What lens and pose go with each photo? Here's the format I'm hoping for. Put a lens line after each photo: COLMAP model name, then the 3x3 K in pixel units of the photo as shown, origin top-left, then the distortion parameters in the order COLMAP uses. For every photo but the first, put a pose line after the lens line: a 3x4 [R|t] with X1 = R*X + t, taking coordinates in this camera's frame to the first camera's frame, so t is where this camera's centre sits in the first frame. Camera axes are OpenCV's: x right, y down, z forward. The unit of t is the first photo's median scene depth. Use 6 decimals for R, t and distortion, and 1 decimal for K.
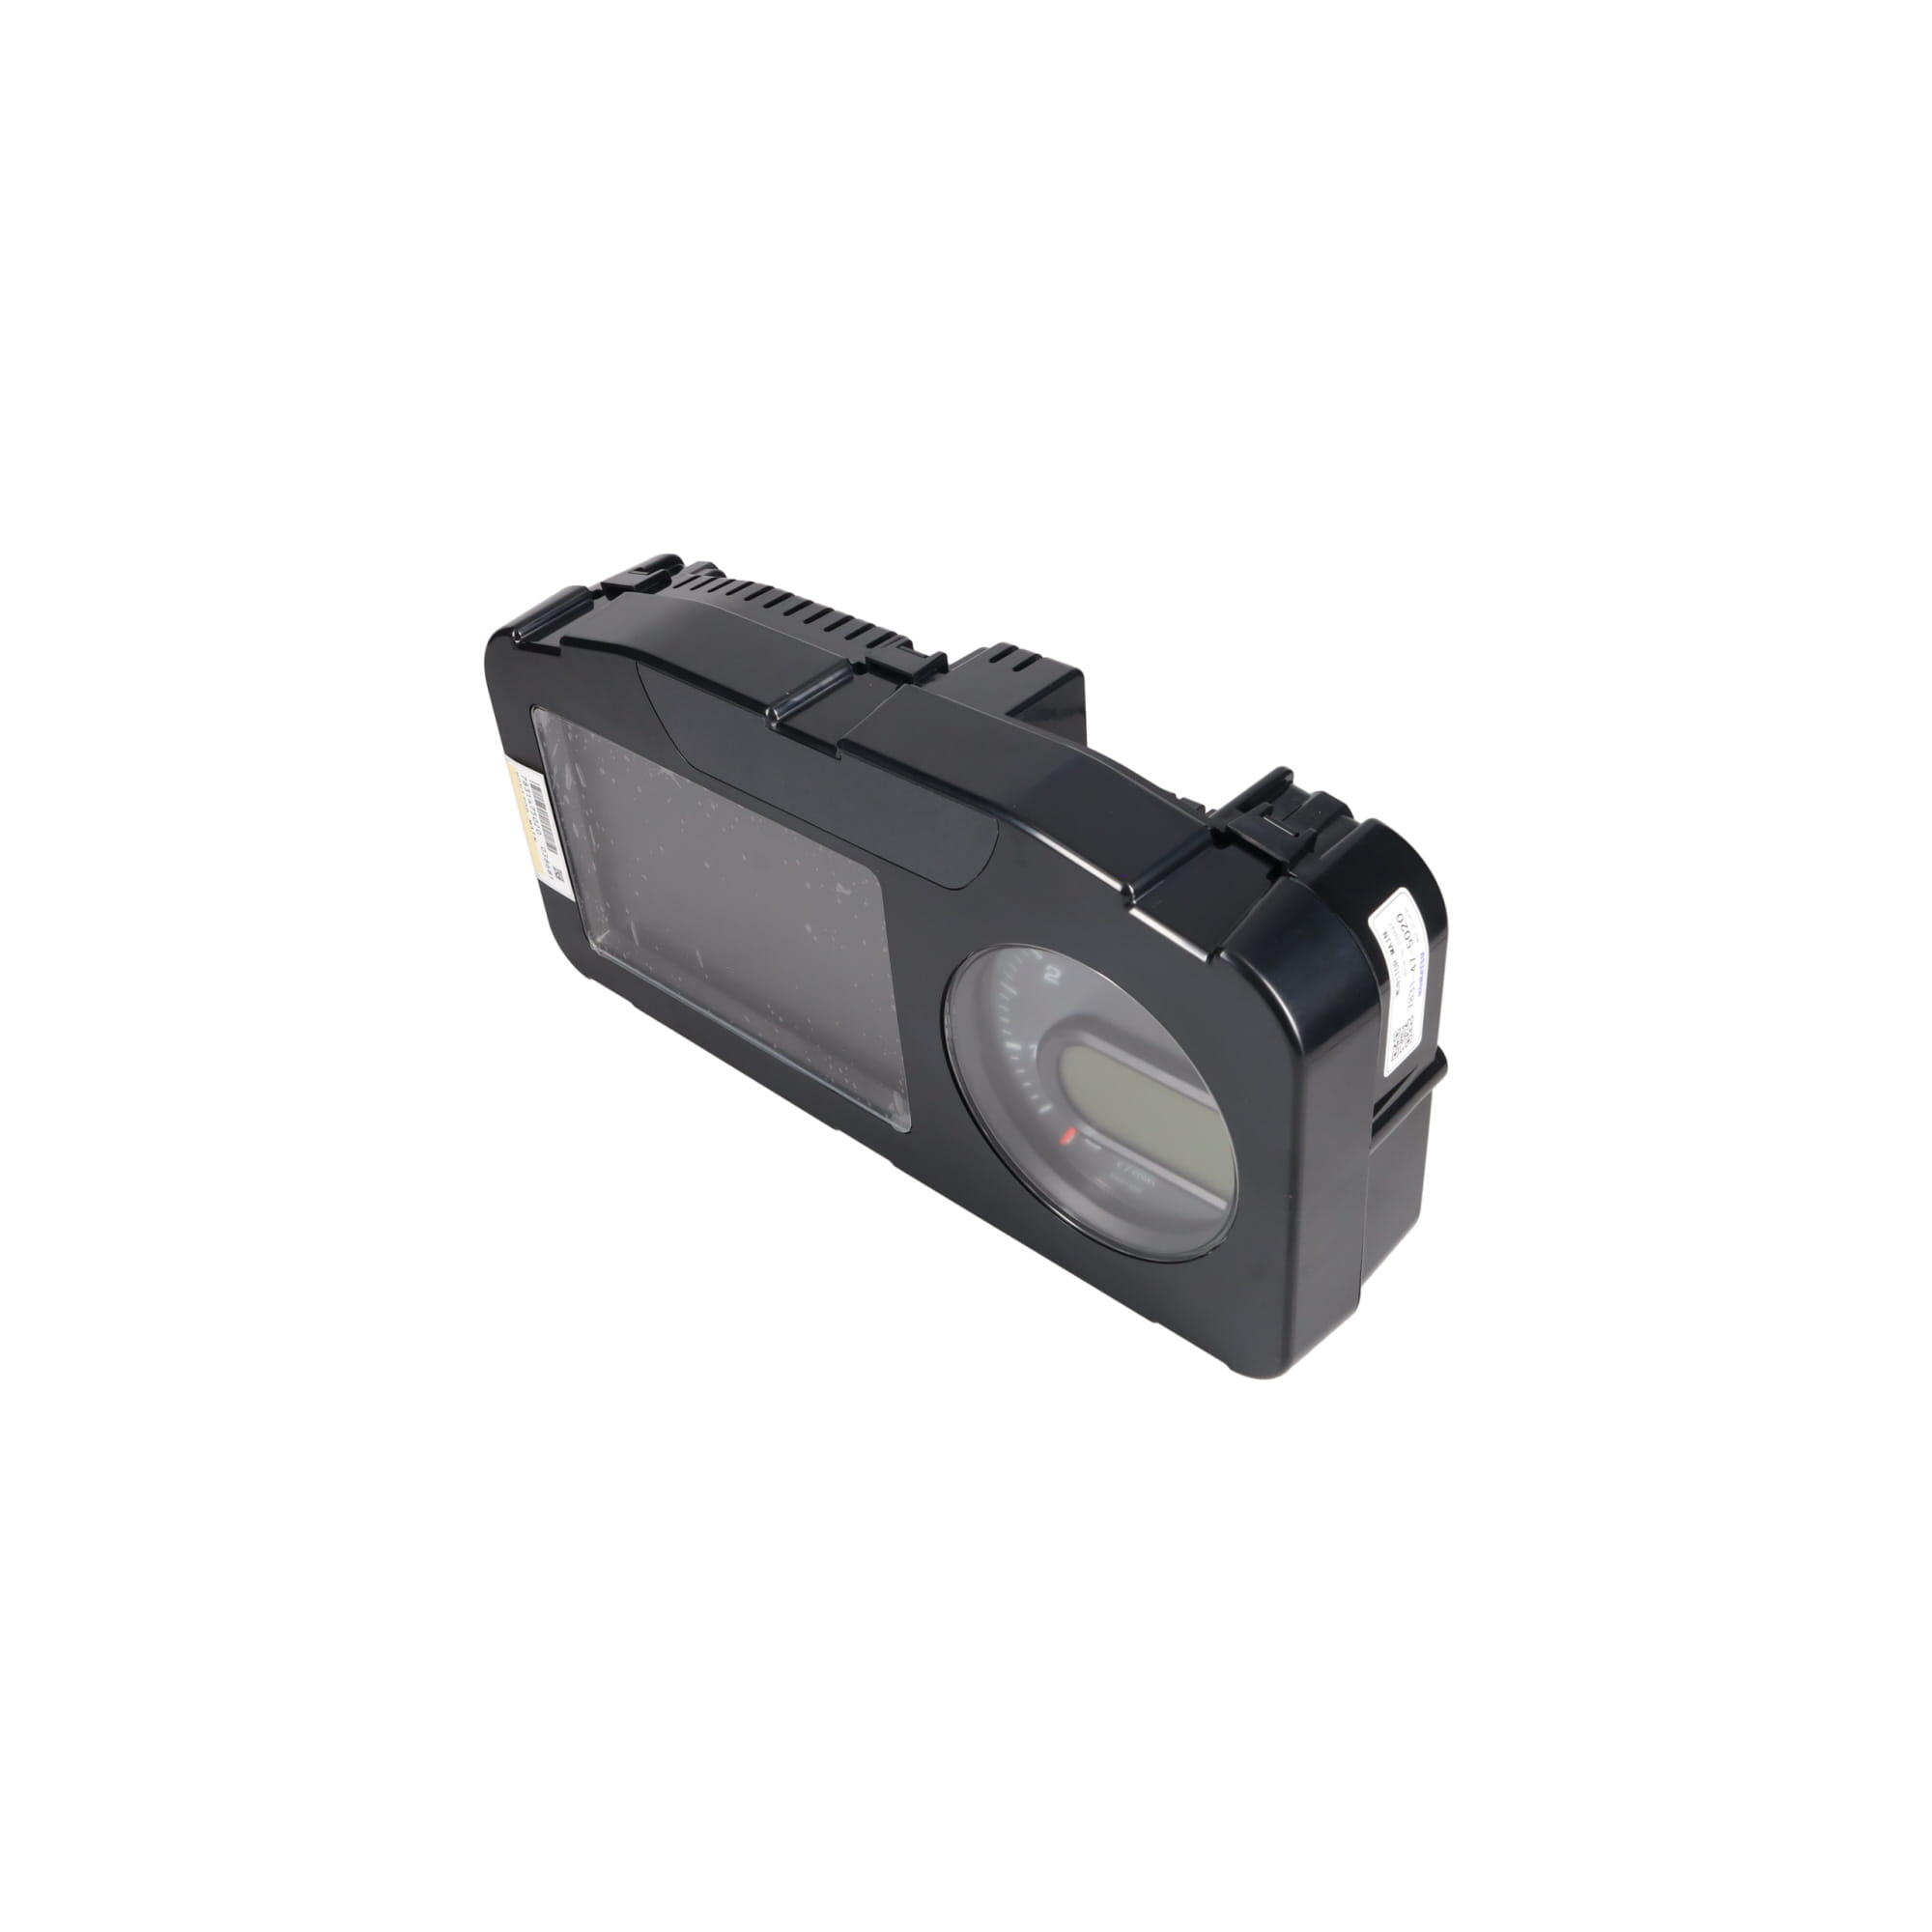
lens RADIAL K [[1879.2, 0, 966.0], [0, 1879.2, 966.0], [0, 0, 1]] dist [-0.006635, -0.001739]
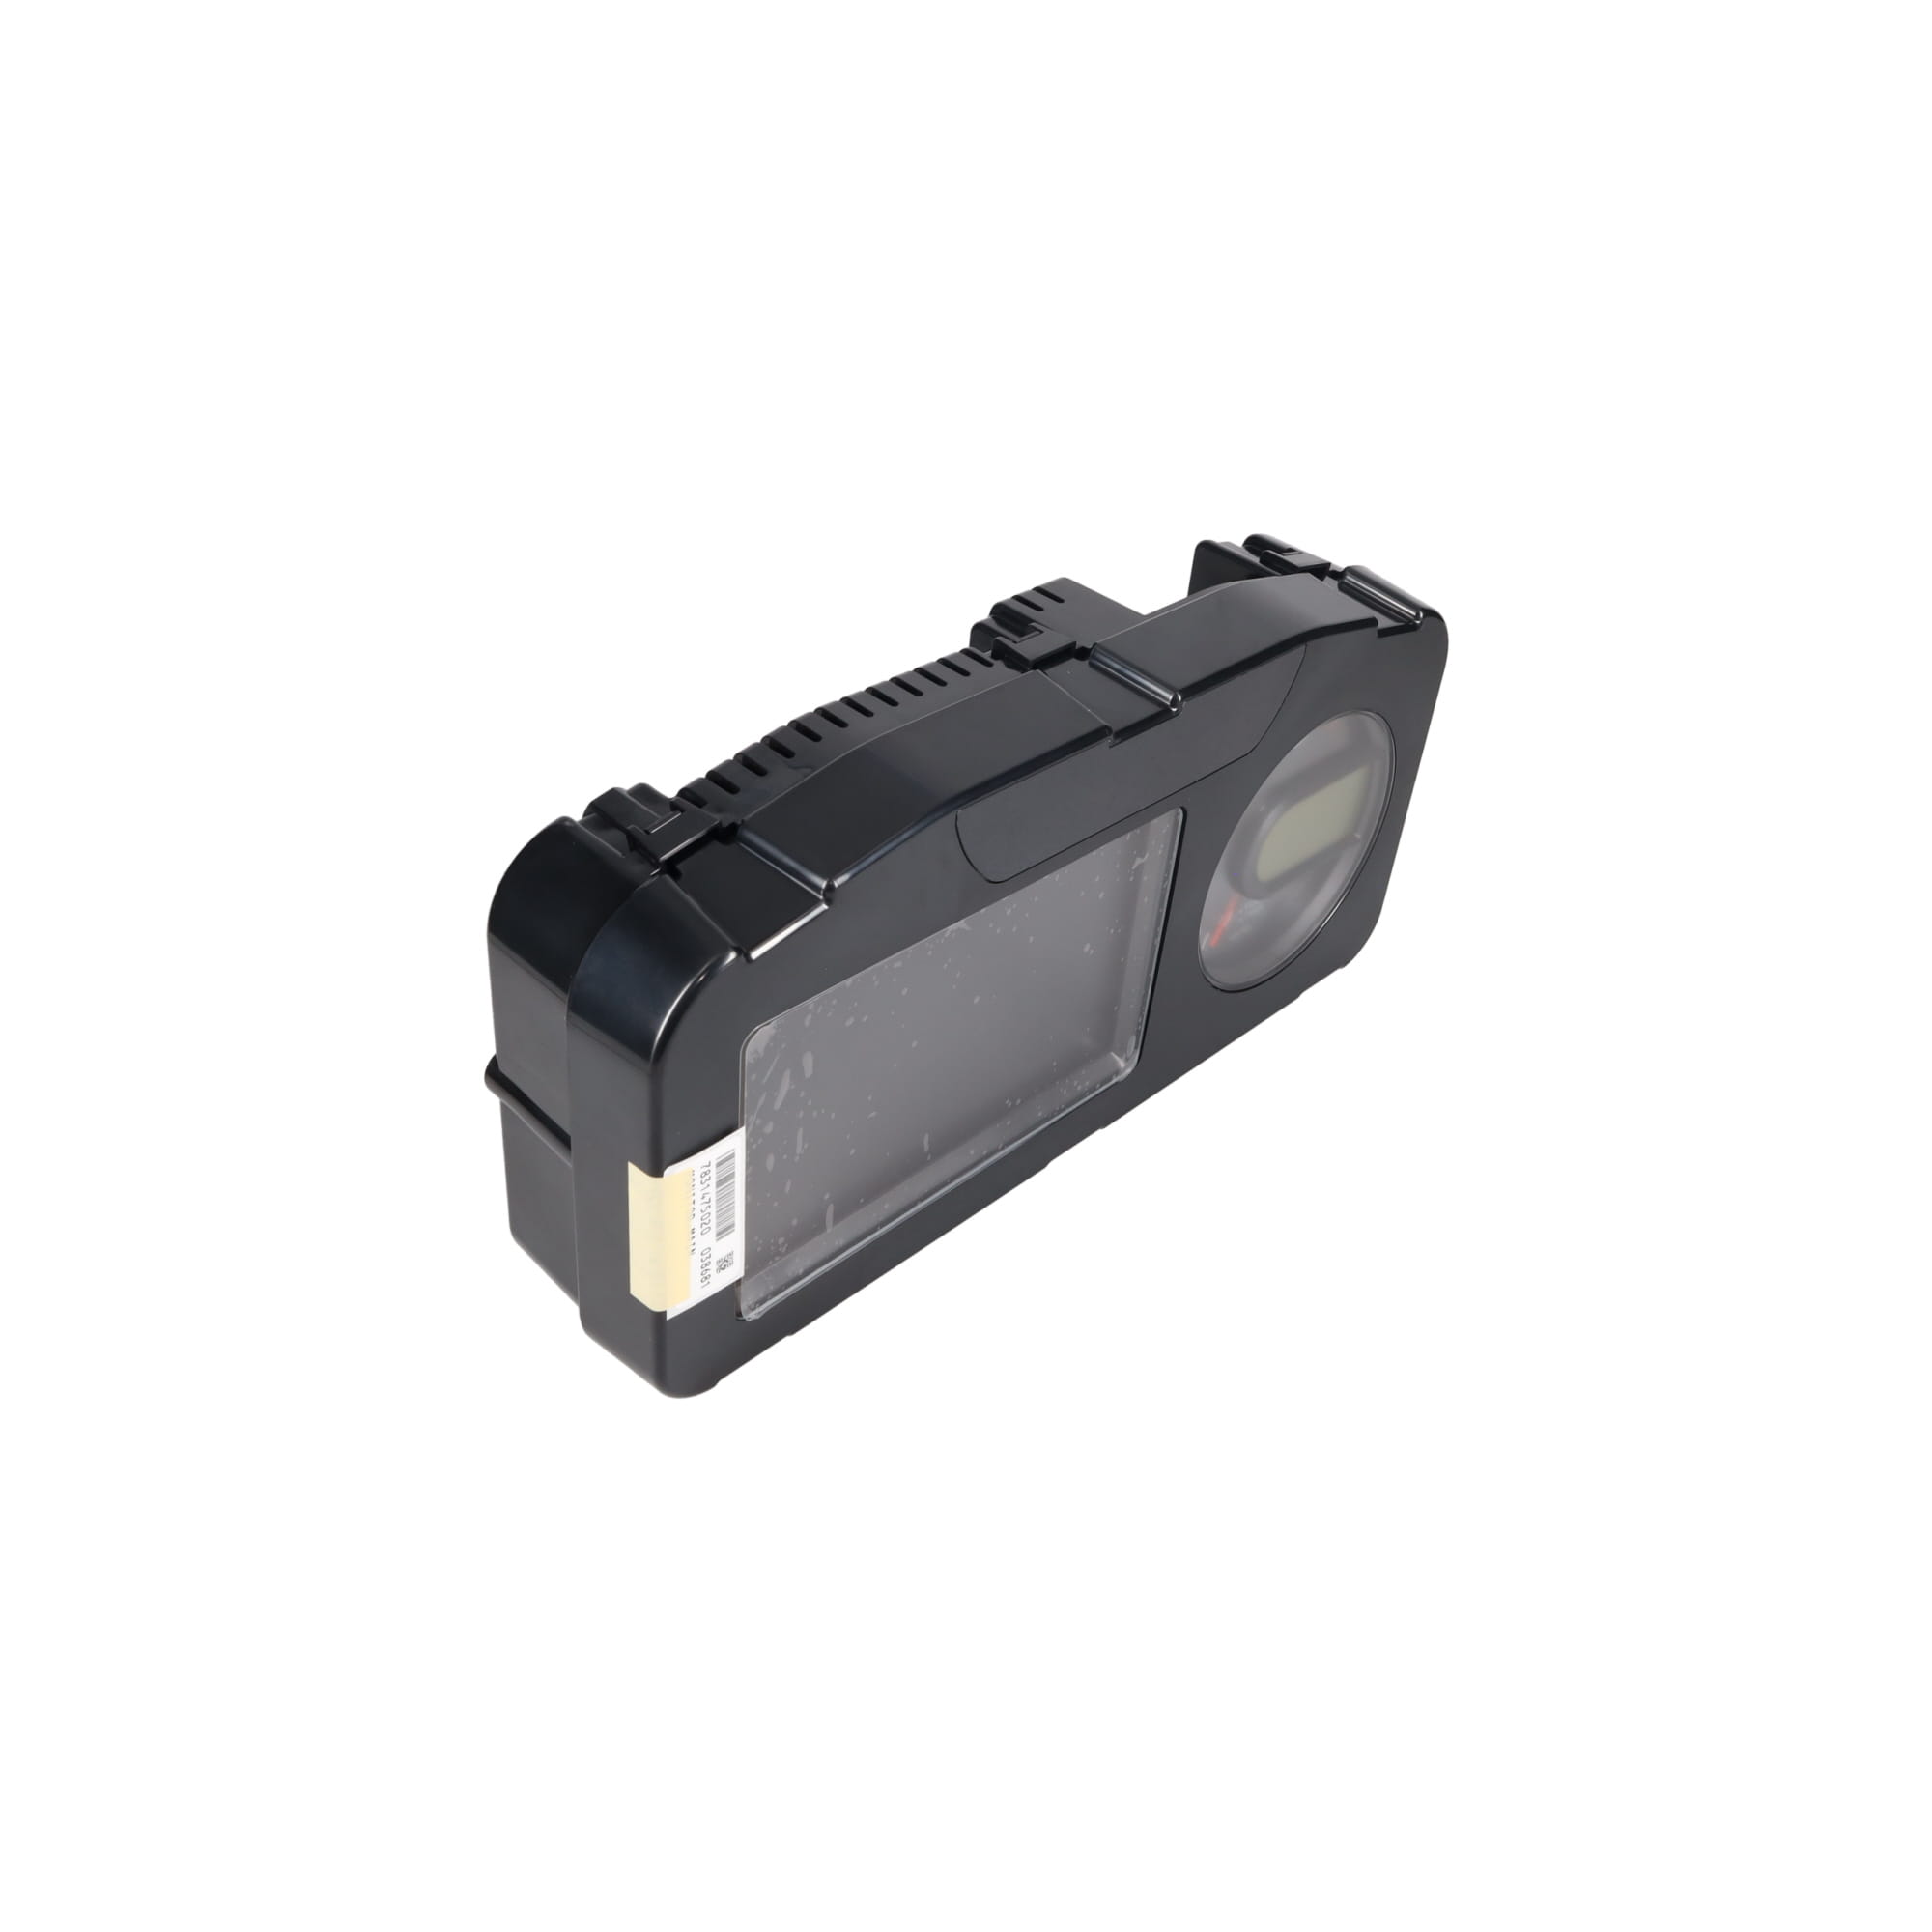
lens RADIAL K [[1879.2, 0, 966.0], [0, 1879.2, 966.0], [0, 0, 1]] dist [-0.006635, -0.001739]
pose [[0.018623, -0.540300, 0.841266, -0.880361], [0.536139, 0.715608, 0.447728, -0.466933], [-0.843924, 0.442698, 0.303002, 0.760267]]
